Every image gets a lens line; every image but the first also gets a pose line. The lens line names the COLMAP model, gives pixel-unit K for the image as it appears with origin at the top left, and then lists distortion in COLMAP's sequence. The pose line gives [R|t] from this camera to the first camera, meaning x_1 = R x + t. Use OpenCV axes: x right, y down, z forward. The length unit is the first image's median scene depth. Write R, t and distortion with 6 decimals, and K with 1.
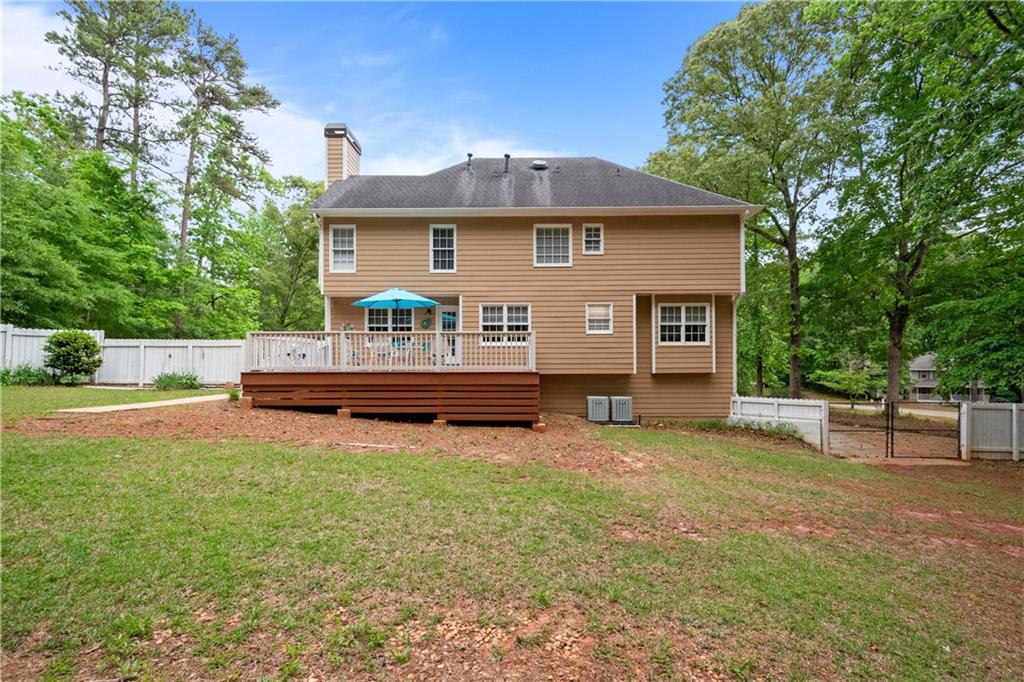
lens RADIAL K [[474.8, 0, 507.7], [0, 474.8, 344.8], [0, 0, 1]] dist [-0.000470, 0.000008]
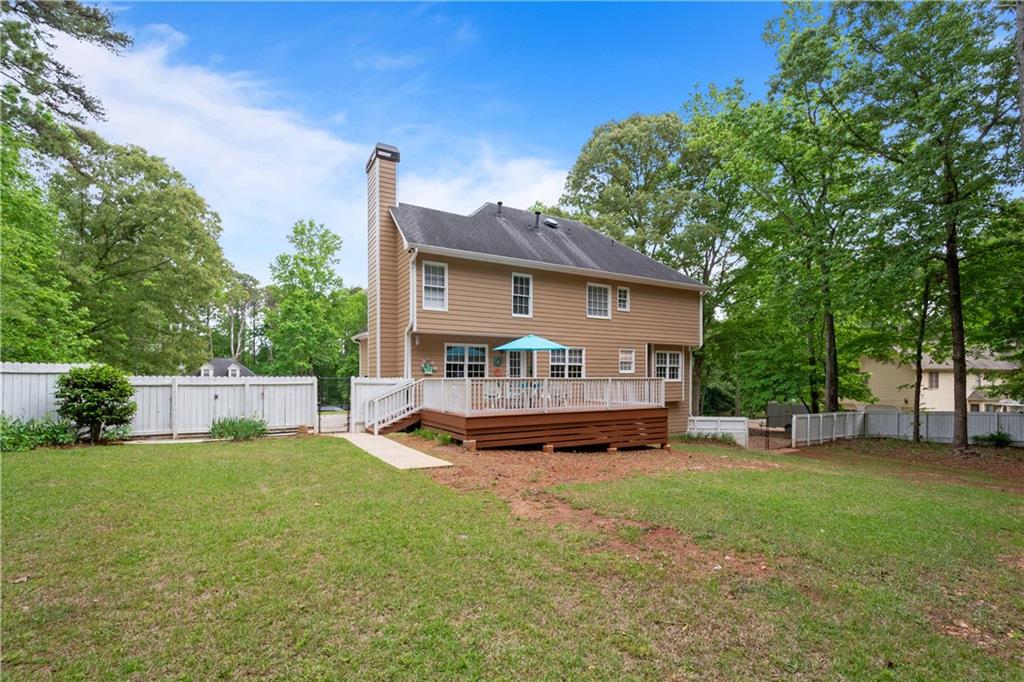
lens RADIAL K [[474.8, 0, 534.2], [0, 474.8, 375.4], [0, 0, 1]] dist [-0.000470, 0.000008]
pose [[0.843820, 0.003086, 0.536618, -0.707112], [-0.018041, 0.999581, 0.022620, -0.041139], [-0.536323, -0.028768, 0.843522, 0.042508]]
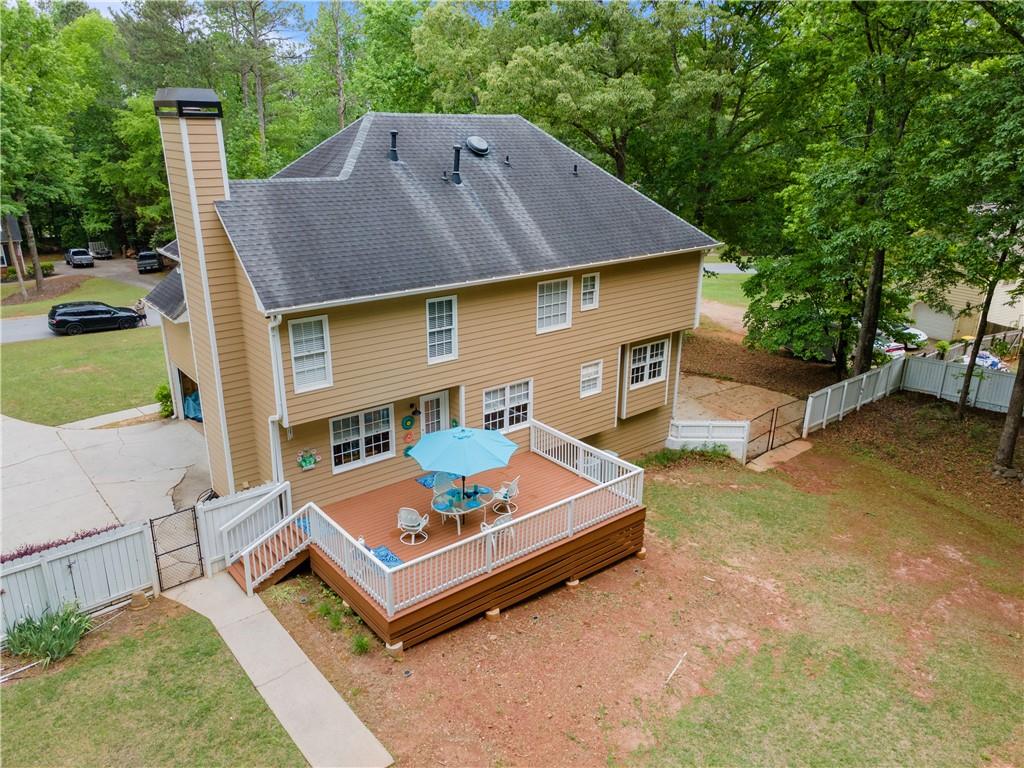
lens RADIAL K [[762.2, 0, 544.9], [0, 762.2, 381.6], [0, 0, 1]] dist [0.026286, -0.010663]
pose [[0.750651, -0.199633, 0.629817, -0.772550], [-0.041621, 0.937078, 0.346631, -0.540579], [-0.659387, -0.286413, 0.695109, 0.054881]]
